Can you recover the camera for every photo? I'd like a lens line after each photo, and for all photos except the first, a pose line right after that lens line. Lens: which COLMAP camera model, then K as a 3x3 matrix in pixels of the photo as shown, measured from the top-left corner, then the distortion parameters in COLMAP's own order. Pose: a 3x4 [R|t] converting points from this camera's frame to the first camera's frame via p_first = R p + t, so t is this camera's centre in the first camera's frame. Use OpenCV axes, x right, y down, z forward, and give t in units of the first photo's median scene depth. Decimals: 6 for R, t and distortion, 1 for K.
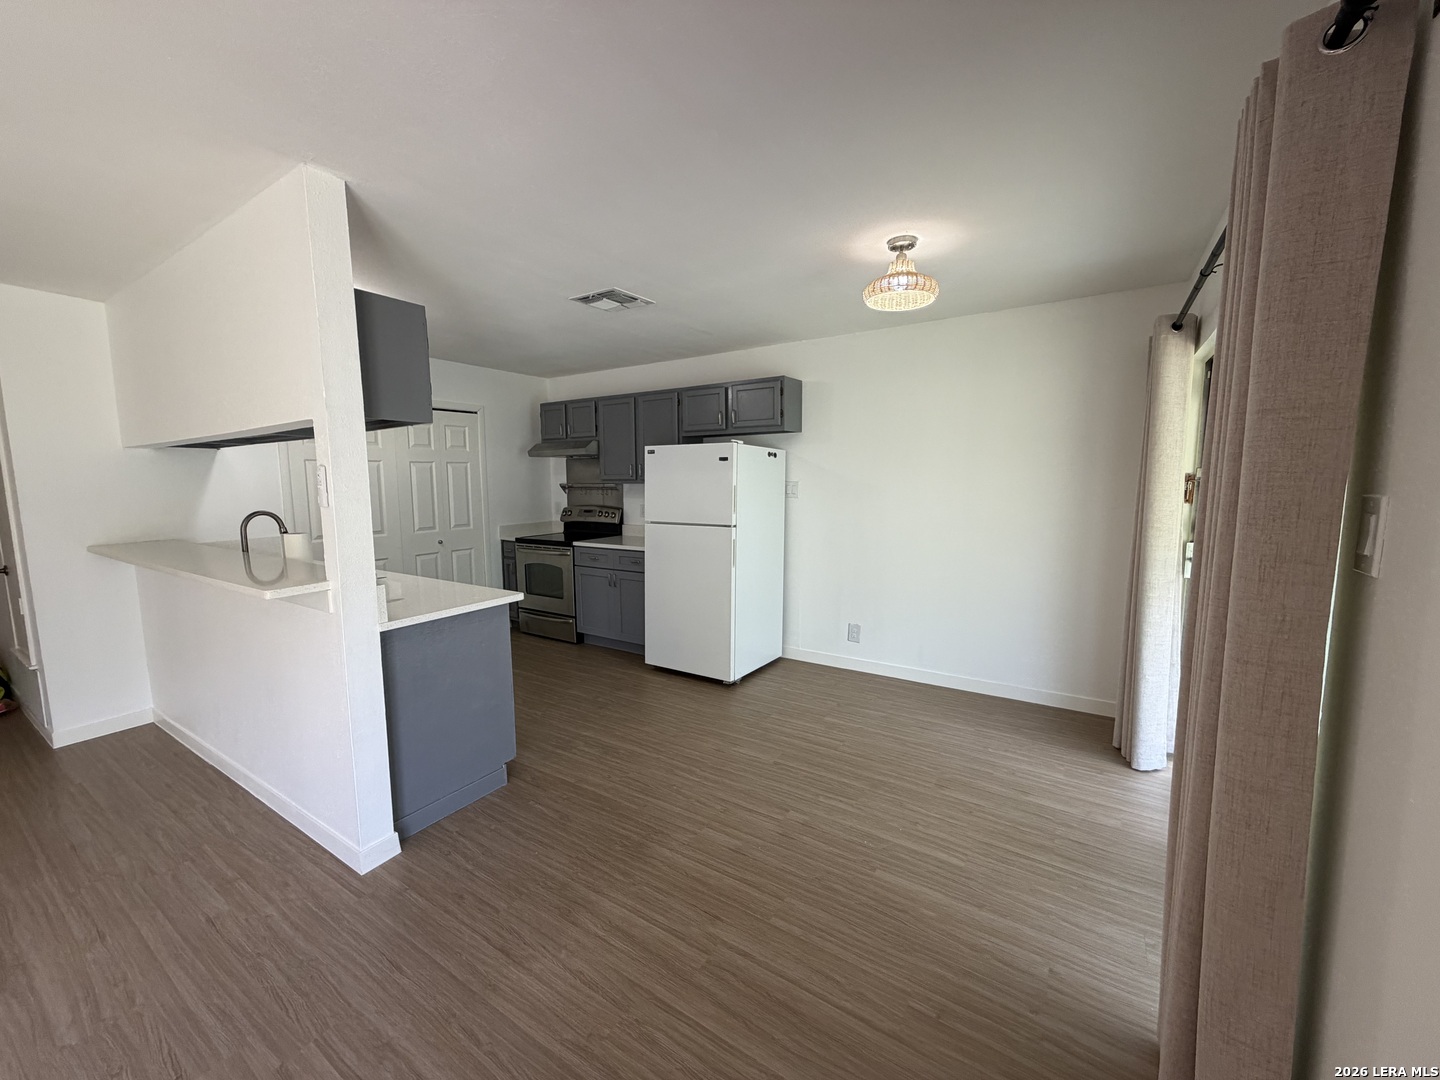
lens RADIAL K [[571.8, 0, 717.2], [0, 571.8, 542.8], [0, 0, 1]] dist [0.001978, -0.001135]
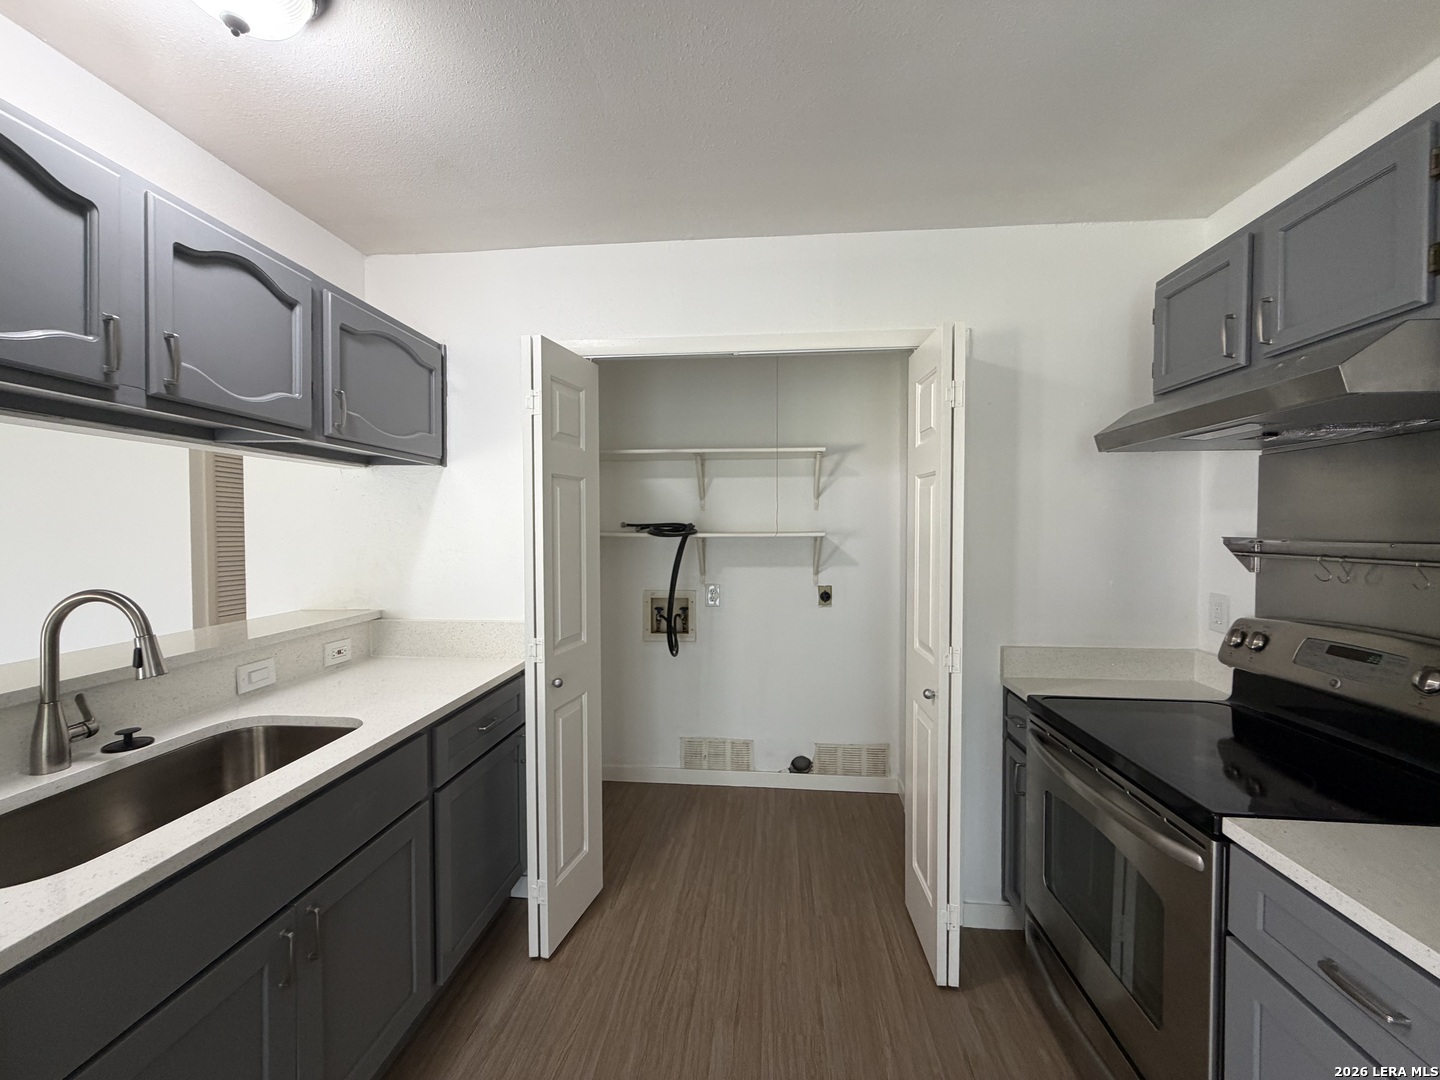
lens RADIAL K [[571.8, 0, 718.7], [0, 571.8, 539.4], [0, 0, 1]] dist [0.001978, -0.001135]
pose [[0.470172, 0.028767, -0.882106, -0.155428], [-0.106092, 0.994064, -0.024130, -0.077085], [0.876175, 0.104929, 0.470432, 0.722306]]
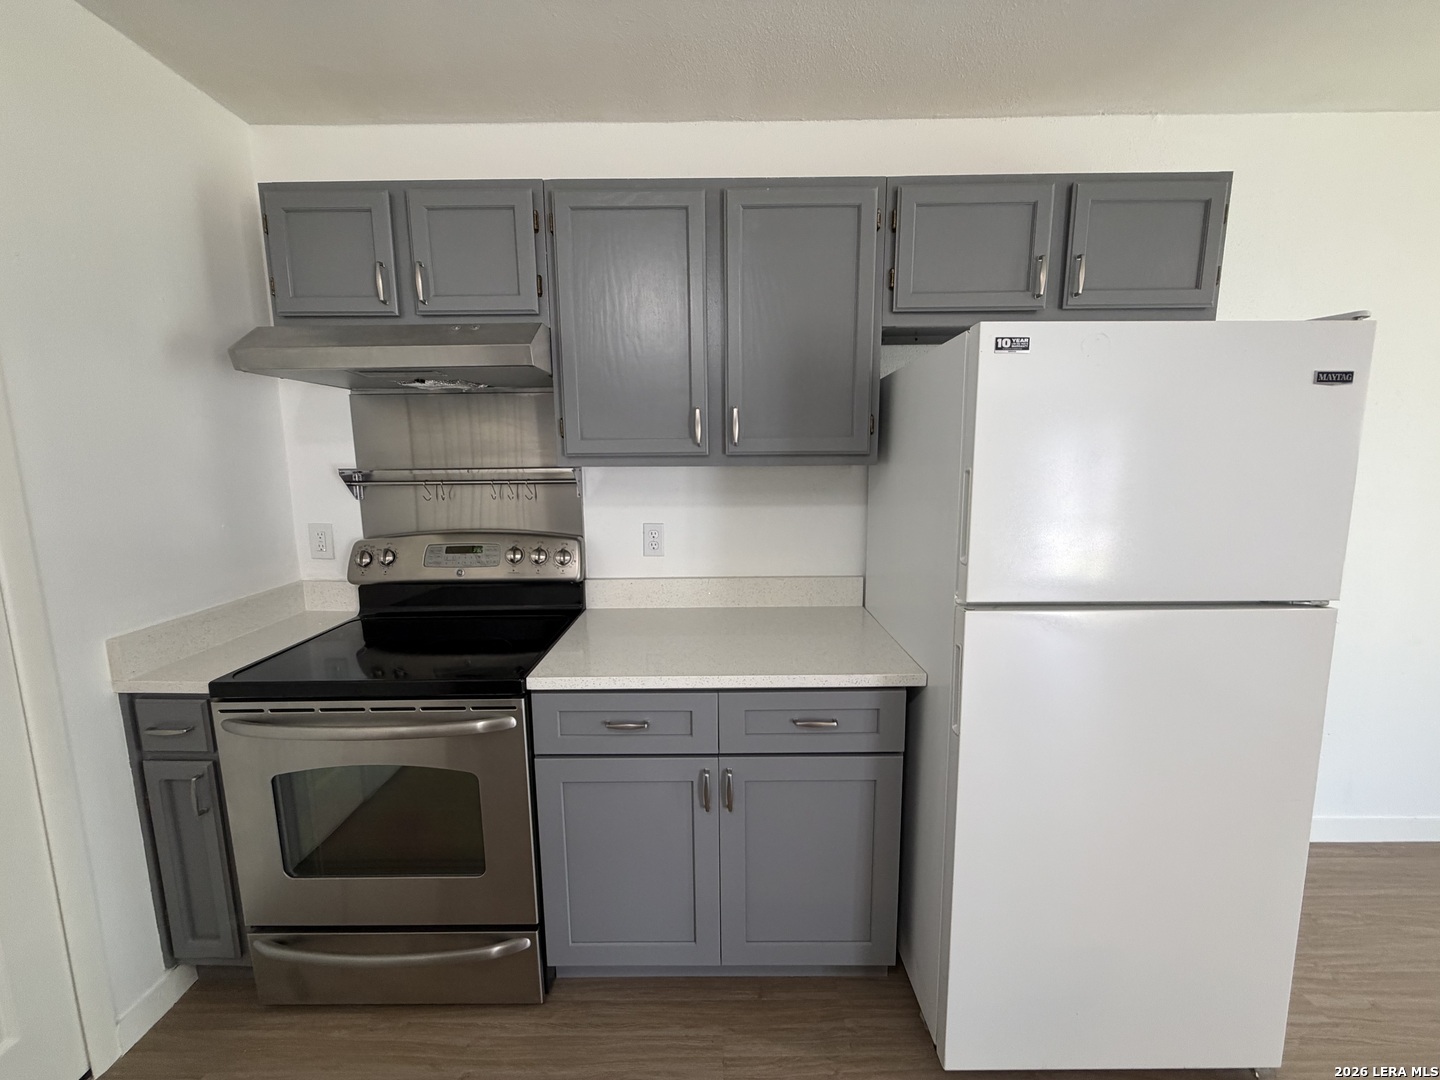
lens RADIAL K [[571.8, 0, 713.8], [0, 571.8, 539.4], [0, 0, 1]] dist [0.001978, -0.001135]
pose [[0.839509, -0.079337, 0.537522, -0.316151], [0.063751, 0.996832, 0.047563, -0.075723], [-0.539592, -0.005662, 0.841907, 0.708582]]
